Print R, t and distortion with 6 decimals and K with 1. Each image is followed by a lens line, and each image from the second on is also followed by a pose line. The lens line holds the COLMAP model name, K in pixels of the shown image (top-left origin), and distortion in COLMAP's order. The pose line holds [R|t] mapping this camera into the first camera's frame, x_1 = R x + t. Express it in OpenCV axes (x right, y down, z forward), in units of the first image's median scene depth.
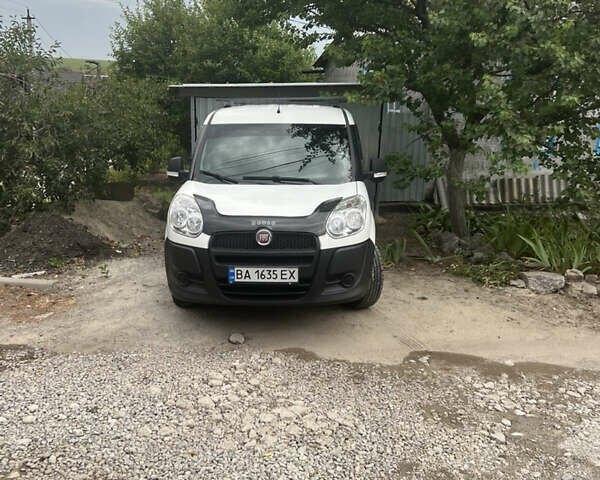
lens RADIAL K [[607.9, 0, 303.7], [0, 607.9, 239.7], [0, 0, 1]] dist [0.024370, 0.000000]
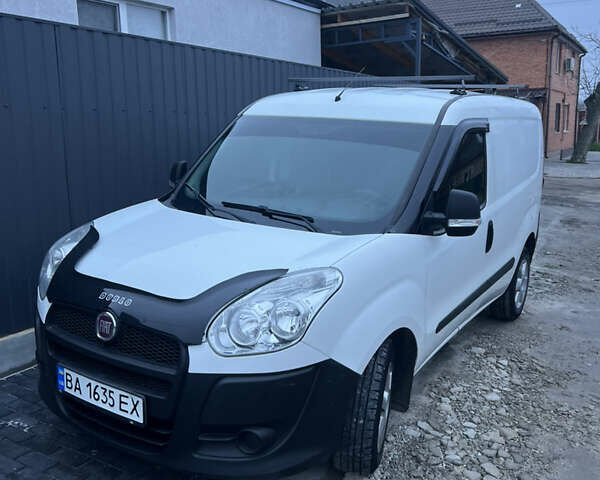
lens RADIAL K [[607.9, 0, 306.6], [0, 607.9, 240.8], [0, 0, 1]] dist [0.024370, 0.000000]
pose [[0.858954, 0.137167, -0.493339, 0.326072], [-0.125632, 0.990458, 0.056646, -0.124886], [0.496402, 0.013323, 0.867991, 0.570849]]
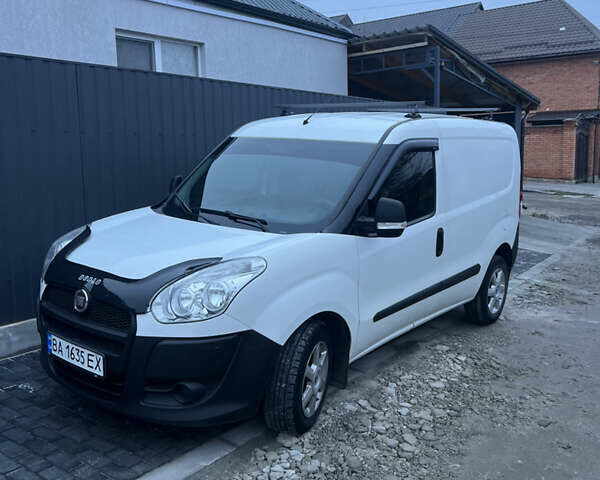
lens RADIAL K [[607.9, 0, 306.2], [0, 607.9, 230.6], [0, 0, 1]] dist [0.024370, 0.000000]
pose [[0.801563, 0.118129, -0.586125, 0.505203], [-0.133575, 0.990892, 0.017034, -0.121132], [0.582799, 0.064638, 0.810042, 0.539546]]
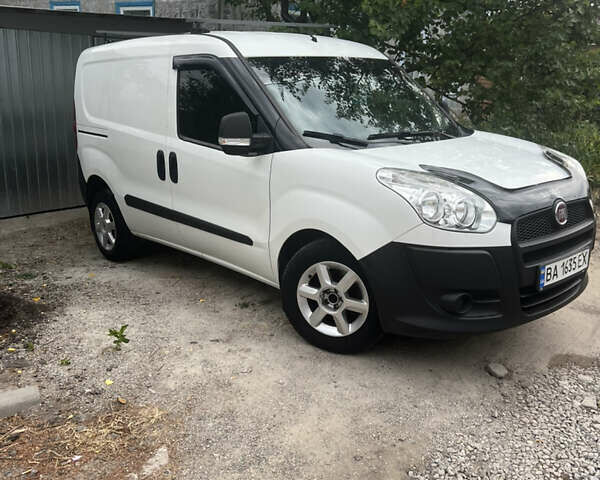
lens RADIAL K [[607.9, 0, 302.8], [0, 607.9, 241.0], [0, 0, 1]] dist [0.024370, 0.000000]
pose [[0.737369, -0.183824, 0.649997, -0.682076], [0.143750, 0.982921, 0.114904, -0.087876], [-0.660018, 0.008710, 0.751200, 0.630746]]
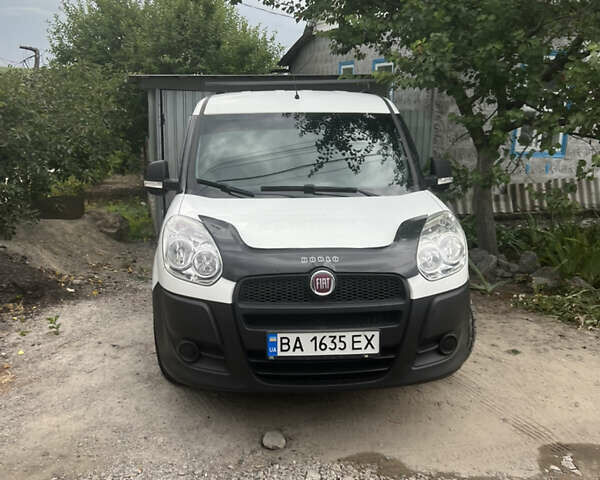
lens RADIAL K [[607.9, 0, 297.6], [0, 607.9, 231.5], [0, 0, 1]] dist [0.024370, 0.000000]
pose [[0.996393, -0.023822, 0.081447, -0.131399], [0.026019, 0.999323, -0.026027, -0.038465], [-0.080772, 0.028052, 0.996338, 0.354070]]
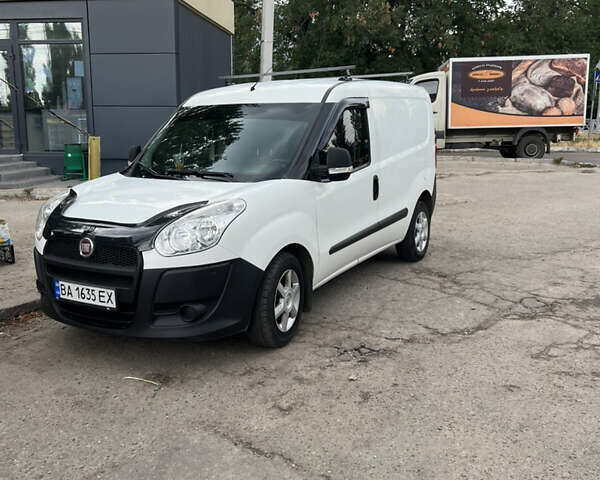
lens RADIAL K [[607.9, 0, 302.1], [0, 607.9, 250.5], [0, 0, 1]] dist [0.024370, 0.000000]
pose [[0.881231, 0.083380, -0.465274, 0.524248], [-0.062202, 0.996215, 0.060717, -0.062369], [0.468575, -0.024565, 0.883082, 0.392430]]
